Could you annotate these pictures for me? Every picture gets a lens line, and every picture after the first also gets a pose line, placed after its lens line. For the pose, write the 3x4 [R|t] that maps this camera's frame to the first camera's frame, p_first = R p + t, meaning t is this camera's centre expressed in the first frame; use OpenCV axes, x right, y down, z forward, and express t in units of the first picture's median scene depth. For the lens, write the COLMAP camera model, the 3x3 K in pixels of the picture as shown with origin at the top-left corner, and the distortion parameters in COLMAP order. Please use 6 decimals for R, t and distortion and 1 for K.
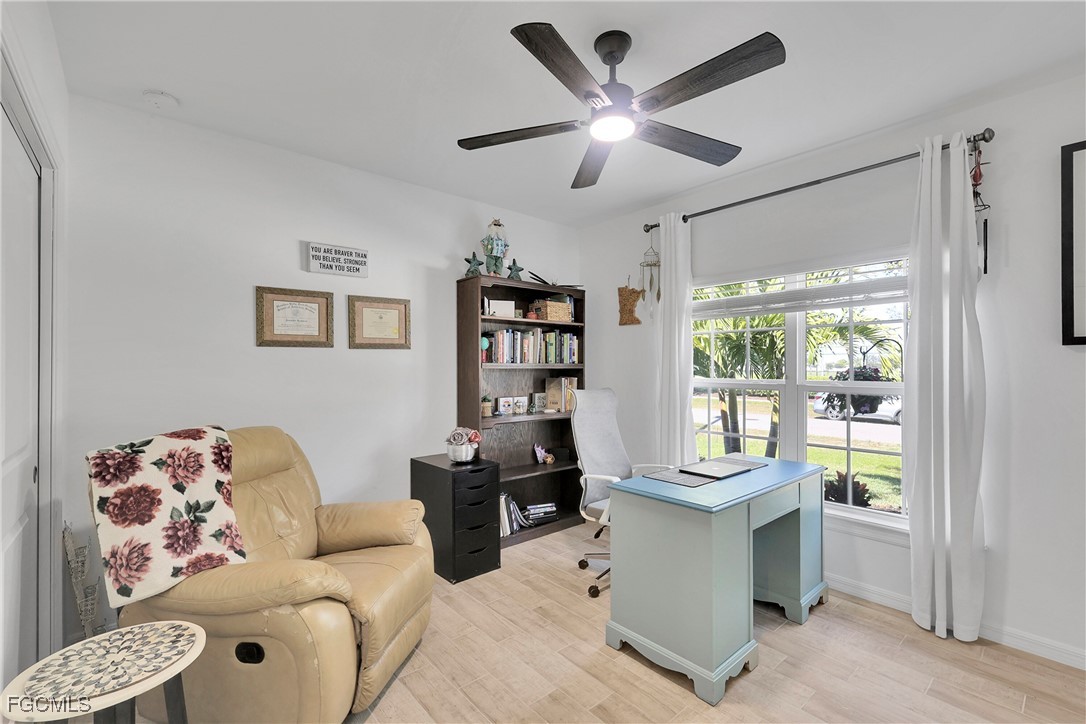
lens RADIAL K [[477.5, 0, 549.3], [0, 477.5, 360.0], [0, 0, 1]] dist [-0.000228, 0.000241]
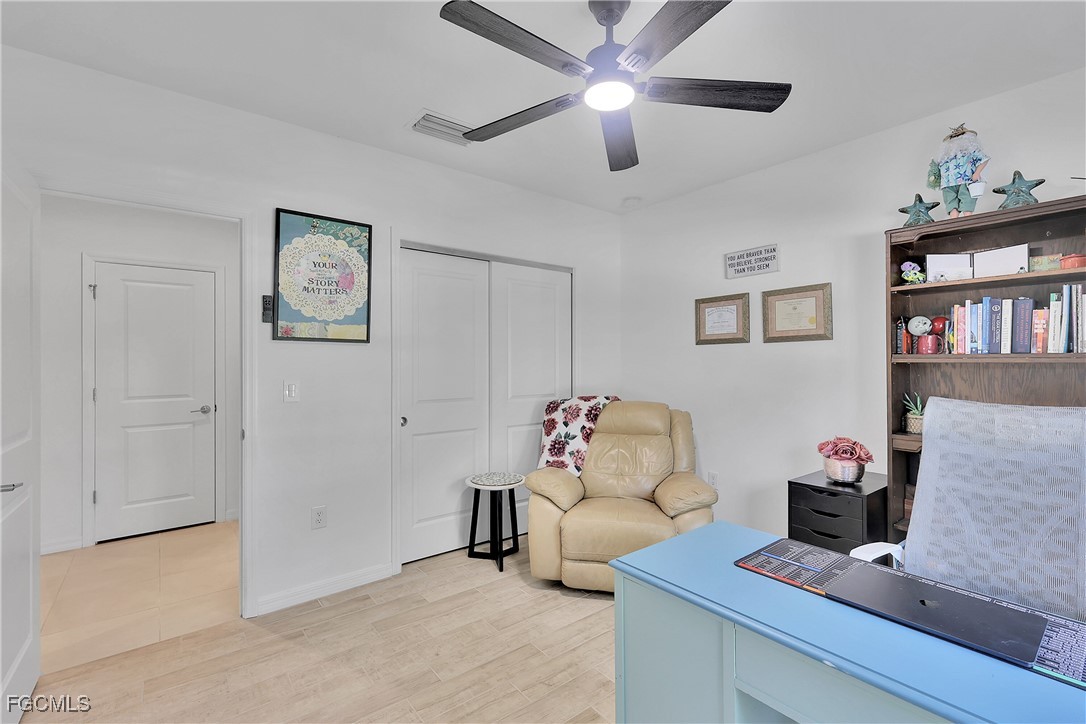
lens RADIAL K [[474.9, 0, 546.0], [0, 474.9, 358.1], [0, 0, 1]] dist [0.001675, 0.000470]
pose [[-0.040373, -0.004416, -0.999175, 0.640116], [0.016549, 0.999850, -0.005088, 0.006899], [0.999048, -0.016741, -0.040293, 0.565167]]
